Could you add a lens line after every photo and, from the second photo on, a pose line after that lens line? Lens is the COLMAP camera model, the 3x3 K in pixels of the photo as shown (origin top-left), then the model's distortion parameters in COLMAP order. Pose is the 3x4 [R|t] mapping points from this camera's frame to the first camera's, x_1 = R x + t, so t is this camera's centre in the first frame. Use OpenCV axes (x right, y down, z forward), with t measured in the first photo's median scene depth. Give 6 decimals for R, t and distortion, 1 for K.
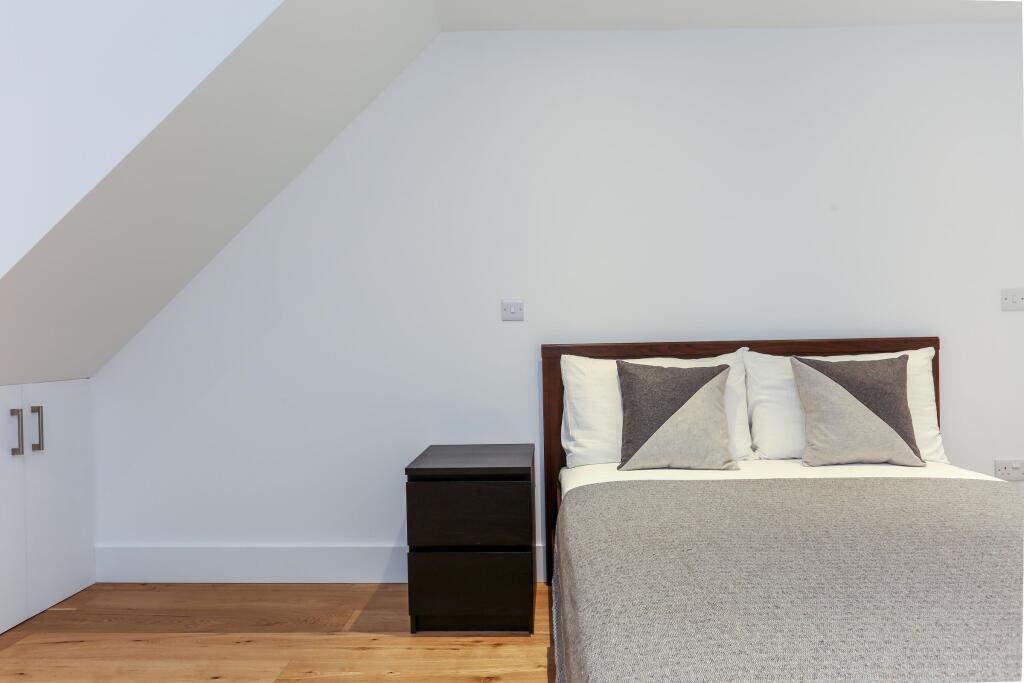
lens RADIAL K [[732.5, 0, 509.7], [0, 732.5, 343.9], [0, 0, 1]] dist [-0.000389, -0.000060]
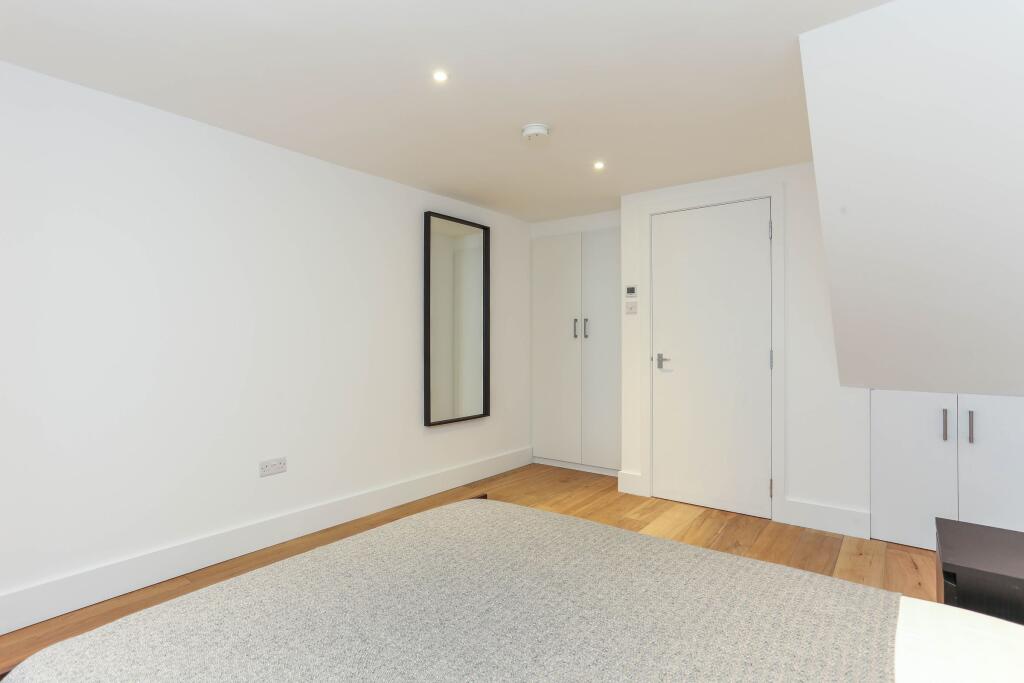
lens RADIAL K [[505.9, 0, 509.7], [0, 505.9, 339.2], [0, 0, 1]] dist [-0.030238, 0.021184]
pose [[-0.593649, 0.009477, -0.804668, 1.105076], [0.010663, 0.999936, 0.003911, -0.110430], [0.804653, -0.006259, -0.593712, 1.437433]]
